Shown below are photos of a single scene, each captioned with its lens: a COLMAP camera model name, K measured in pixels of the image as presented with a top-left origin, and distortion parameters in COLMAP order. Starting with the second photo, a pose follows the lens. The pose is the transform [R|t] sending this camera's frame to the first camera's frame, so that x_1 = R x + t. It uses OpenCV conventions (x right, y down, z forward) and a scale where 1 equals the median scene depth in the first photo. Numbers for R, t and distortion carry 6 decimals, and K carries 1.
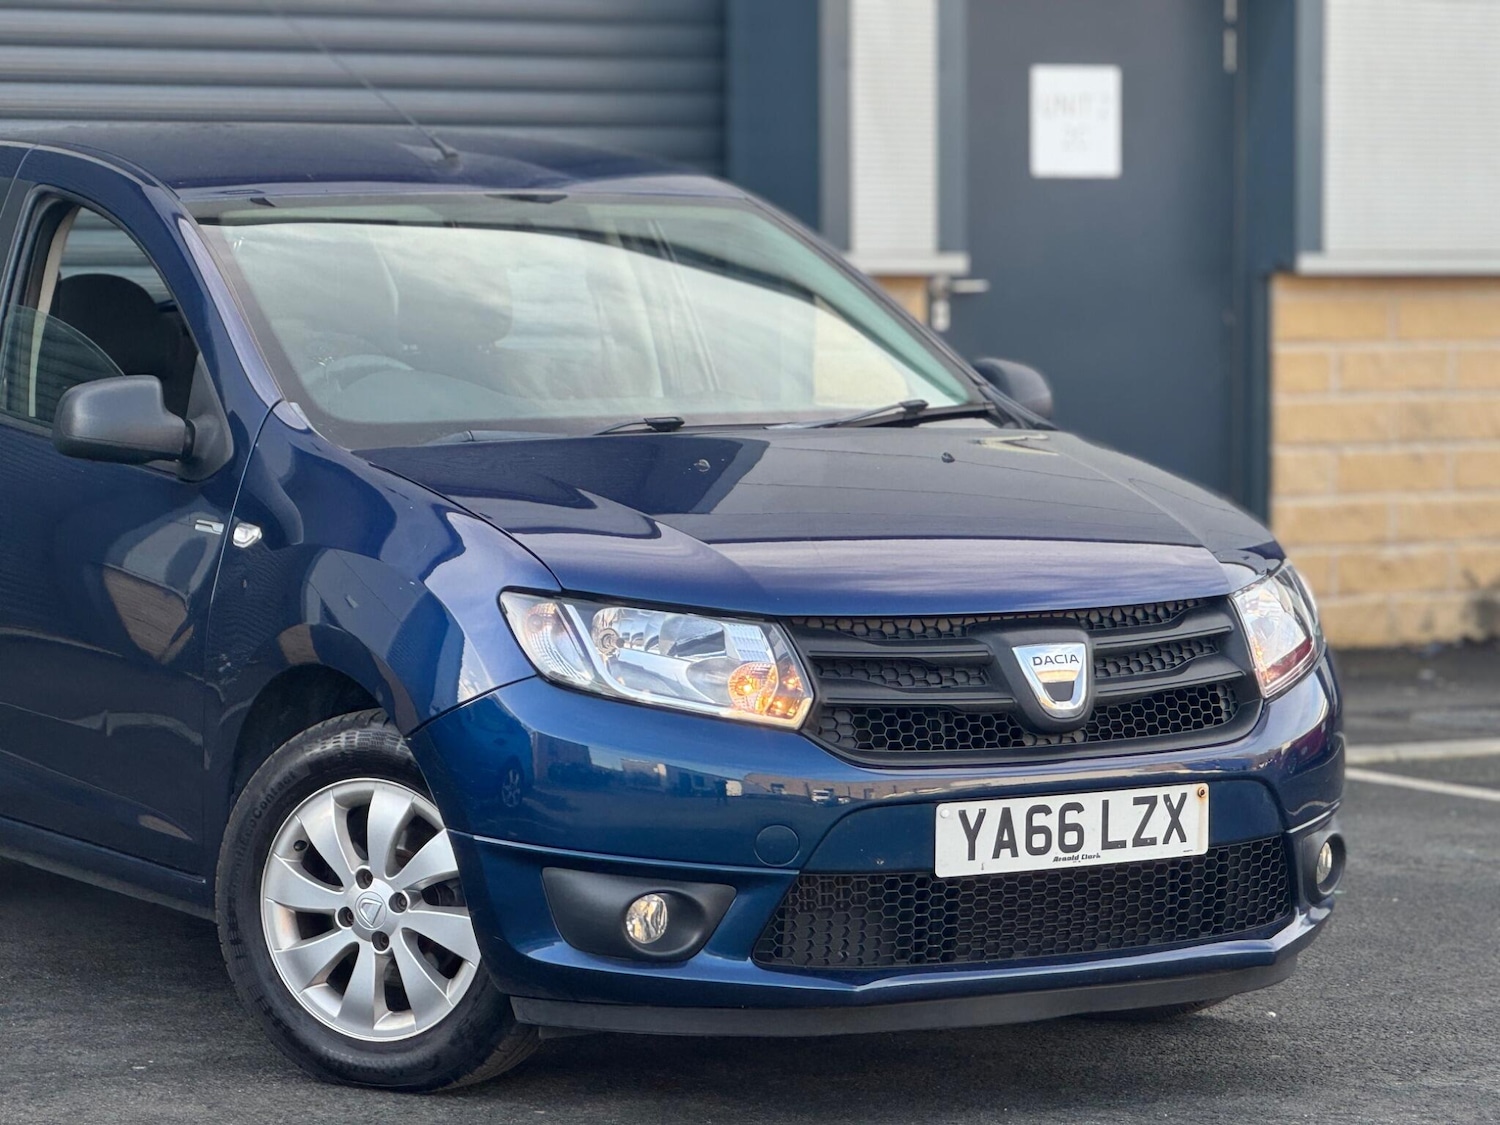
lens RADIAL K [[5623.0, 0, 736.9], [0, 5623.0, 573.9], [0, 0, 1]] dist [-0.220114, 0.000000]
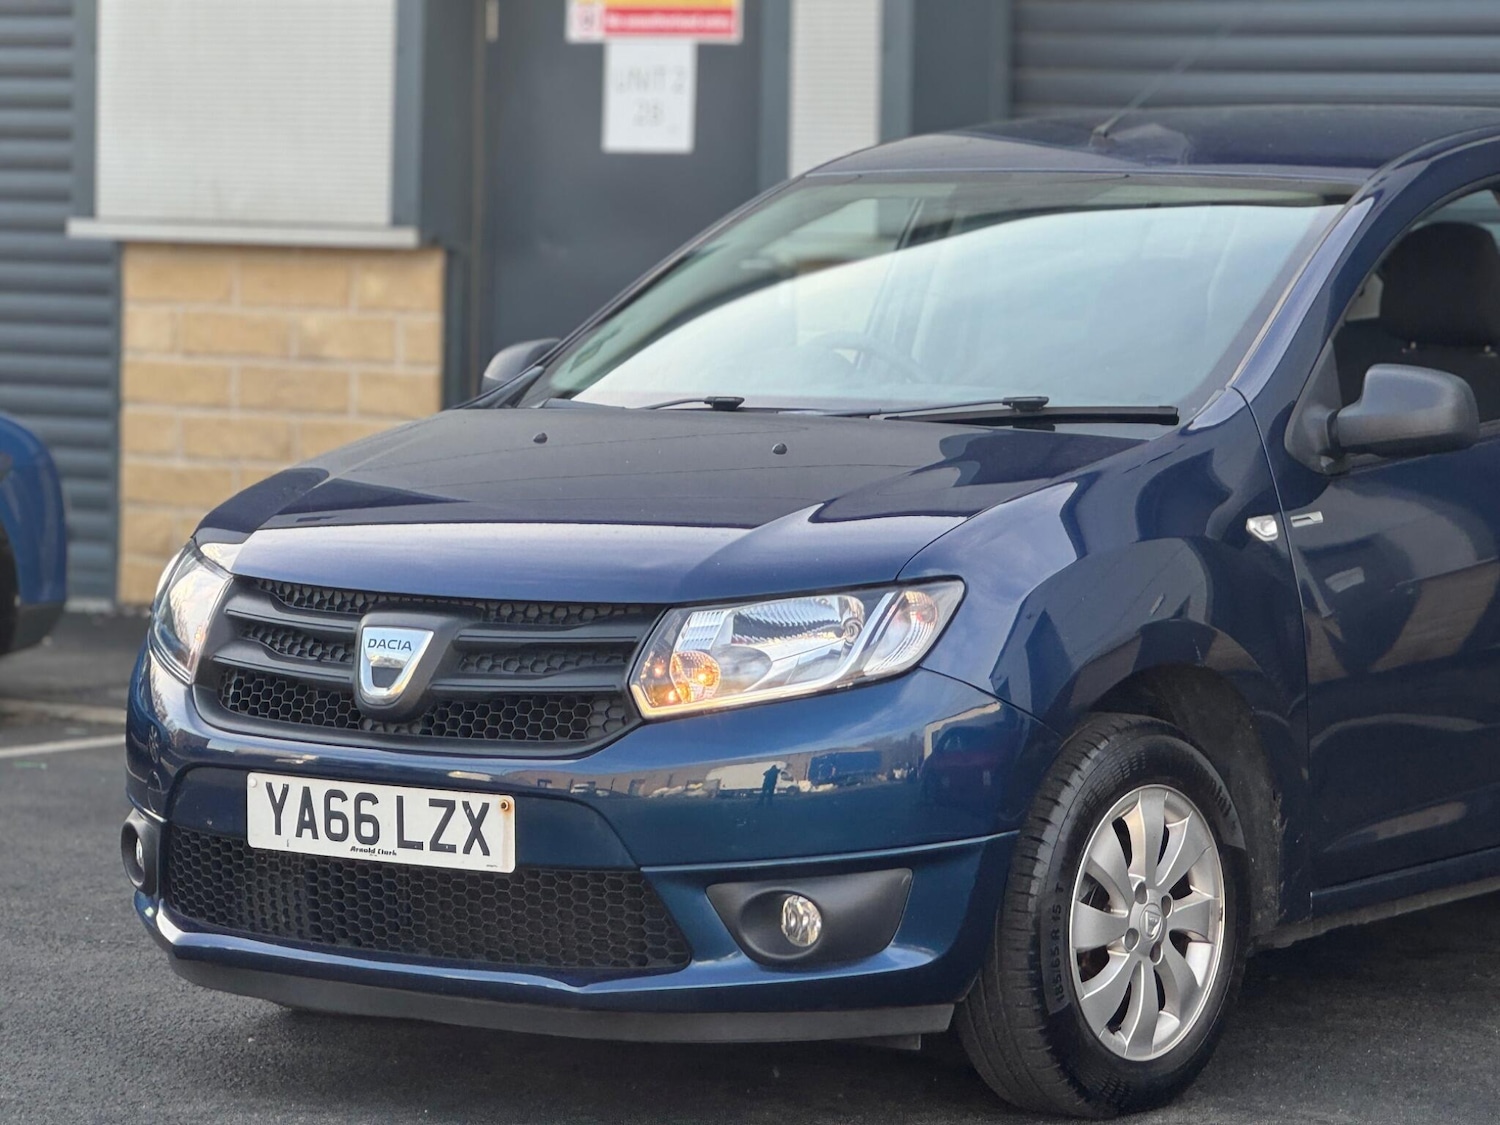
lens RADIAL K [[5559.0, 0, 821.4], [0, 5559.0, 611.2], [0, 0, 1]] dist [-0.245144, 0.000000]
pose [[0.323482, 0.069491, -0.943679, 0.978837], [-0.071545, 0.996241, 0.048837, -0.042221], [0.943526, 0.051717, 0.327238, 0.759672]]
